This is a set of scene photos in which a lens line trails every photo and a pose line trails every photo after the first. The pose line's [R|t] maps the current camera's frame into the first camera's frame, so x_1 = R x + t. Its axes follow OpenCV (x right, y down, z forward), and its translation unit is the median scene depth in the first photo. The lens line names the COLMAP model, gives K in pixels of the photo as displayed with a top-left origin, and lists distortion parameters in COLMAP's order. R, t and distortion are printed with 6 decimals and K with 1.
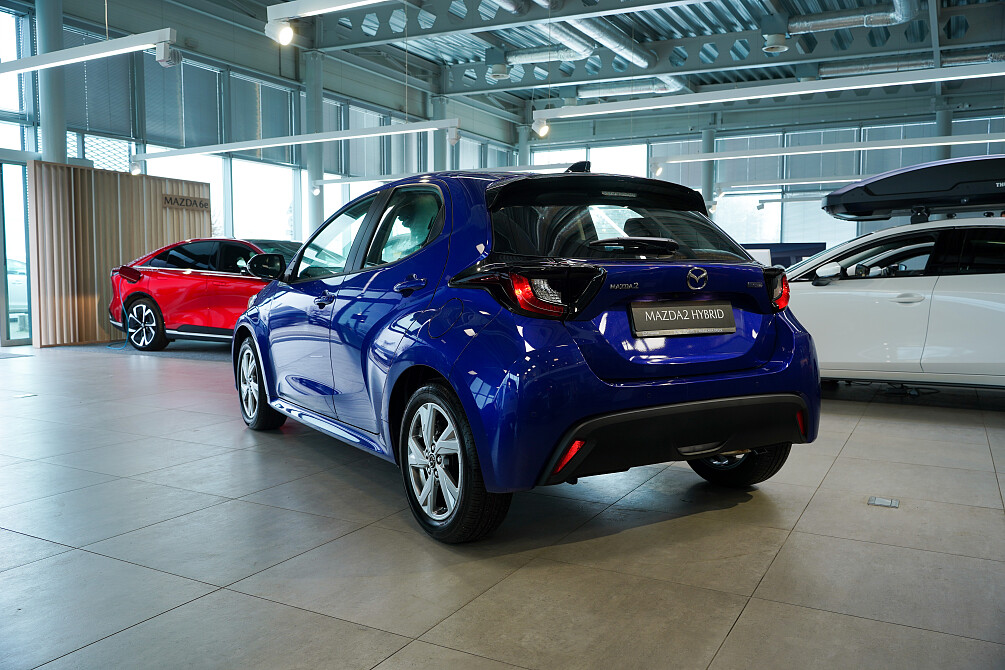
lens RADIAL K [[813.1, 0, 503.4], [0, 813.1, 335.7], [0, 0, 1]] dist [-0.011884, 0.004283]
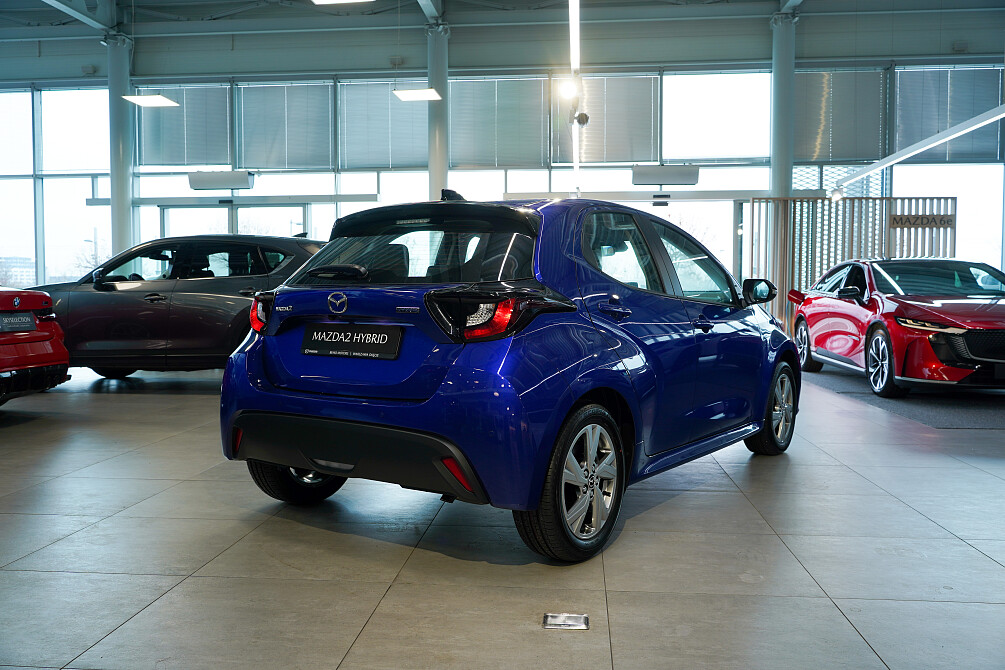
lens RADIAL K [[813.1, 0, 479.4], [0, 813.1, 344.0], [0, 0, 1]] dist [-0.011884, 0.004283]
pose [[0.397461, 0.052914, -0.916092, 0.281789], [-0.068079, 0.997285, 0.028067, -0.013107], [0.915090, 0.051211, 0.399984, 0.166734]]
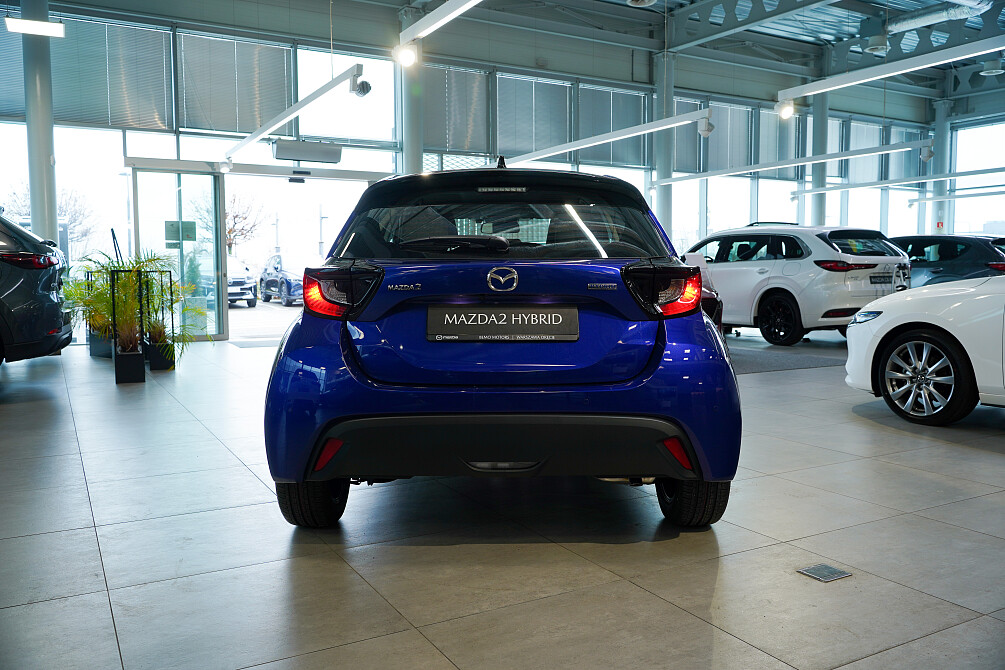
lens RADIAL K [[813.1, 0, 500.0], [0, 813.1, 333.5], [0, 0, 1]] dist [-0.011884, 0.004283]
pose [[0.849480, 0.034134, -0.526516, 0.159150], [-0.035258, 0.999347, 0.007904, -0.003745], [0.526442, 0.011850, 0.850129, 0.049932]]
